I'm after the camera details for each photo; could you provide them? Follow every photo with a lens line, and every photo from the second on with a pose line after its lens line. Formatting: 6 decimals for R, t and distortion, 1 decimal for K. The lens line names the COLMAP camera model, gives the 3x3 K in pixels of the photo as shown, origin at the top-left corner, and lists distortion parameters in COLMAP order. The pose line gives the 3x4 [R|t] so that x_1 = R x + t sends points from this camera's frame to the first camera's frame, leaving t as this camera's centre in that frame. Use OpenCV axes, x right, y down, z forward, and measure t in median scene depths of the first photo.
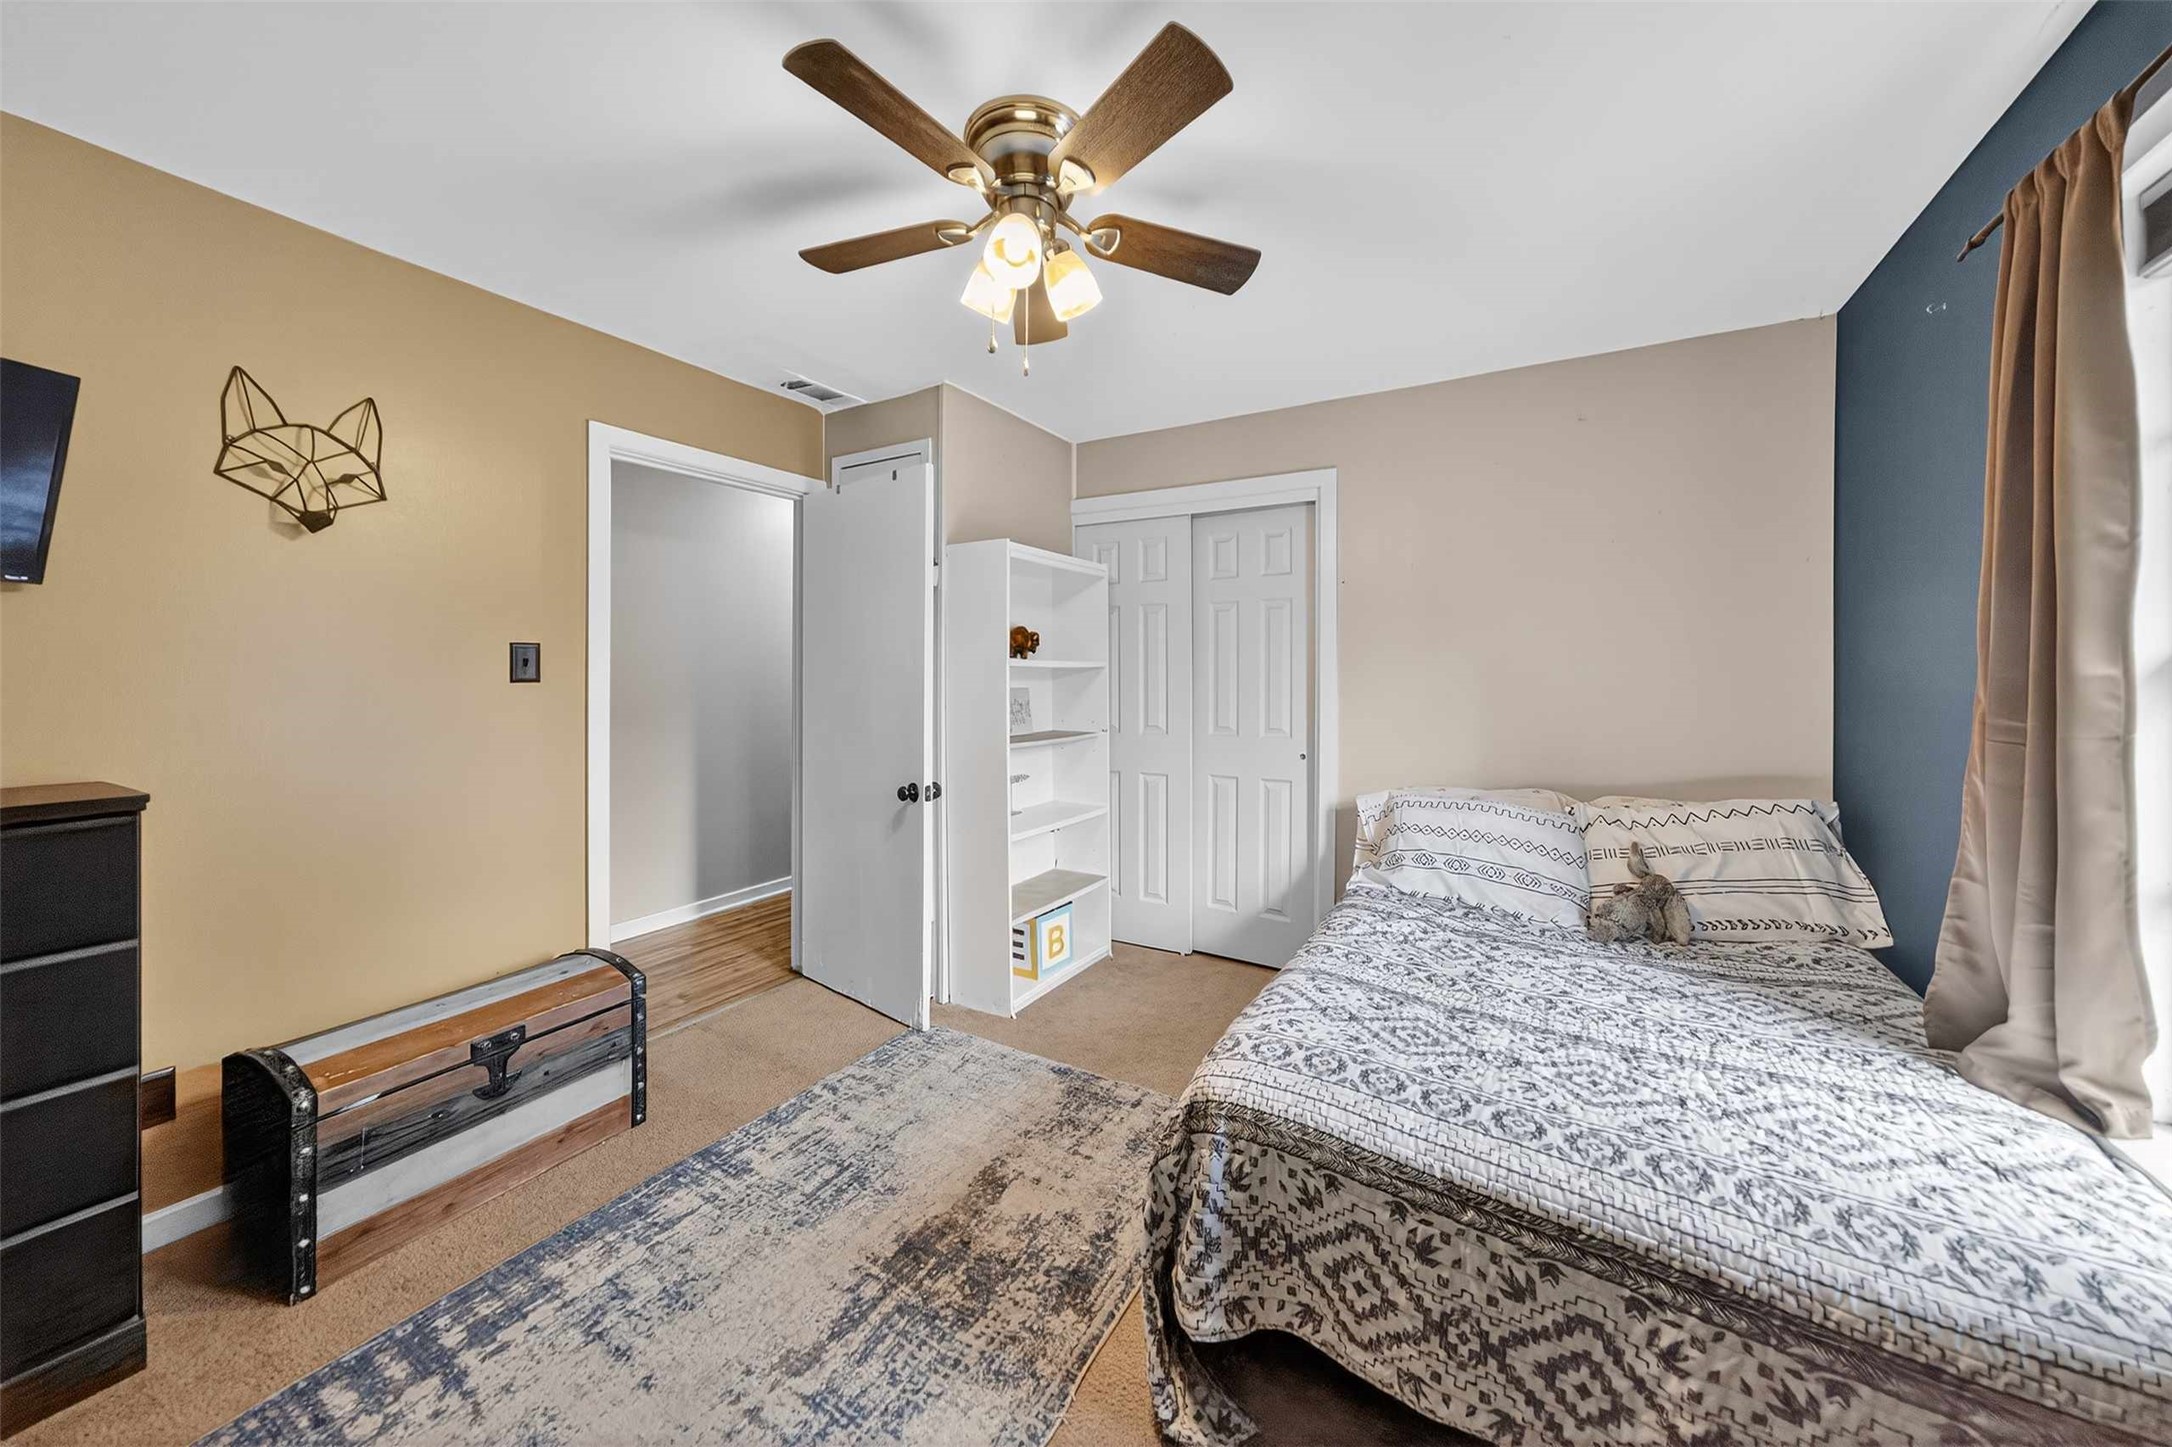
lens RADIAL K [[757.0, 0, 1092.5], [0, 757.0, 676.5], [0, 0, 1]] dist [0.005527, 0.000173]
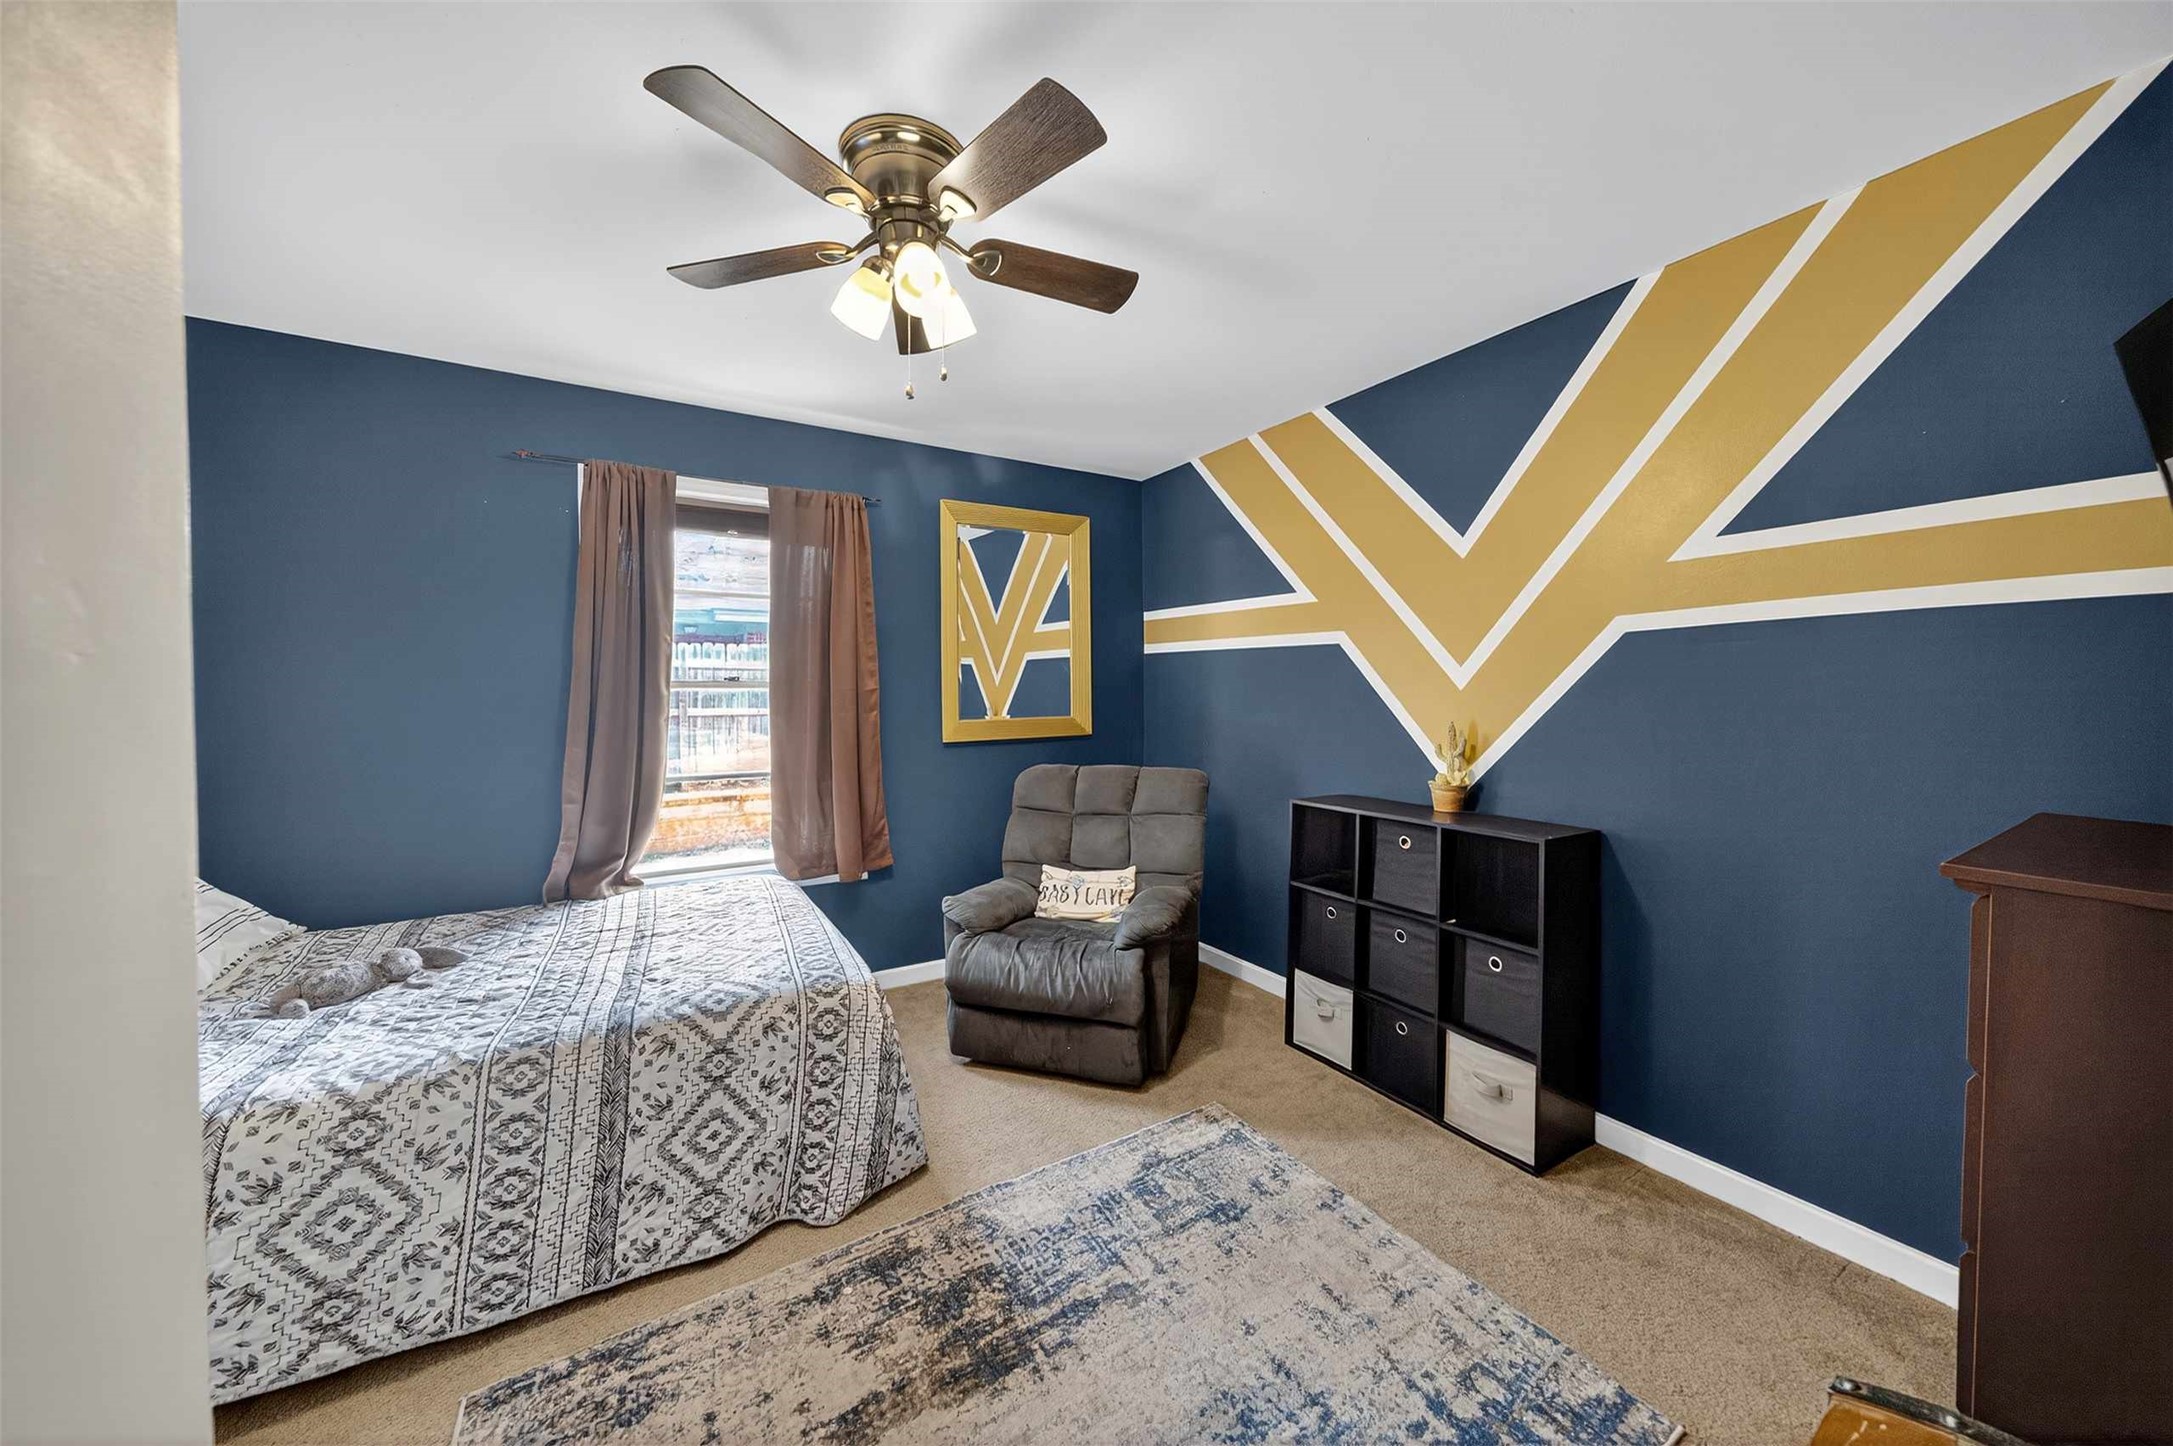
lens RADIAL K [[748.9, 0, 1079.4], [0, 748.9, 713.9], [0, 0, 1]] dist [-0.008810, 0.006042]
pose [[-0.875065, -0.009110, 0.483920, -0.825287], [0.005832, 0.999552, 0.029362, -0.010113], [-0.483971, 0.028516, -0.874620, 1.905226]]
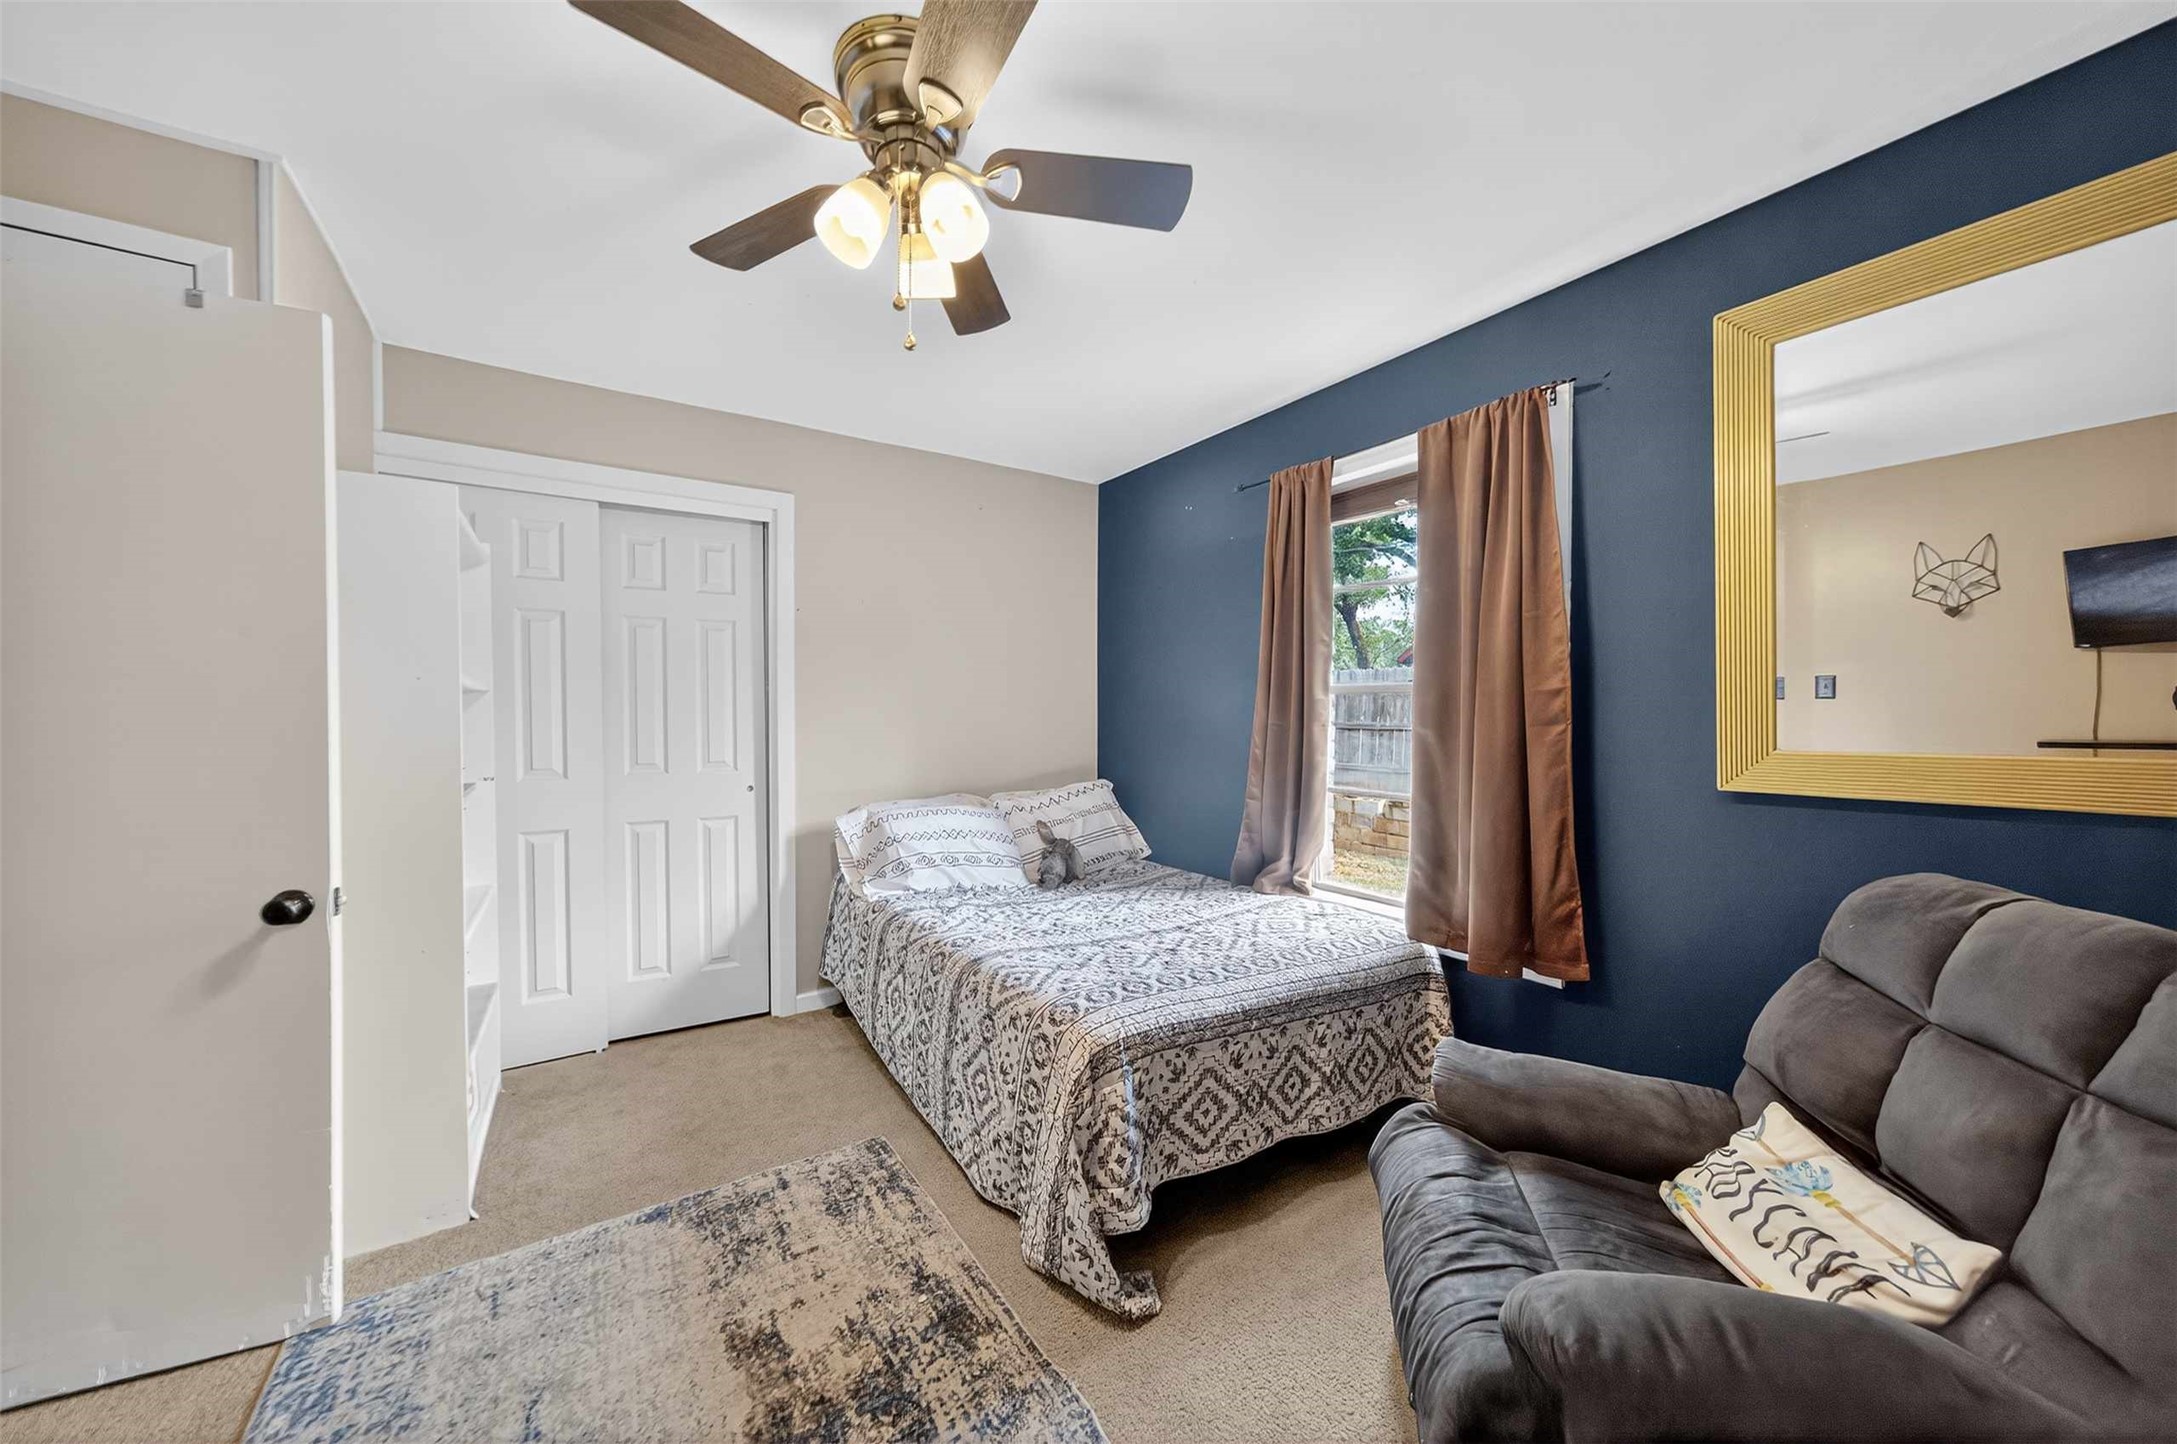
lens RADIAL K [[750.3, 0, 1081.4], [0, 750.3, 712.8], [0, 0, 1]] dist [-0.008810, 0.006042]
pose [[0.447384, 0.001792, 0.894340, -0.866119], [-0.001494, 0.999998, -0.001256, 0.024649], [-0.894341, -0.000774, 0.447386, 0.462763]]
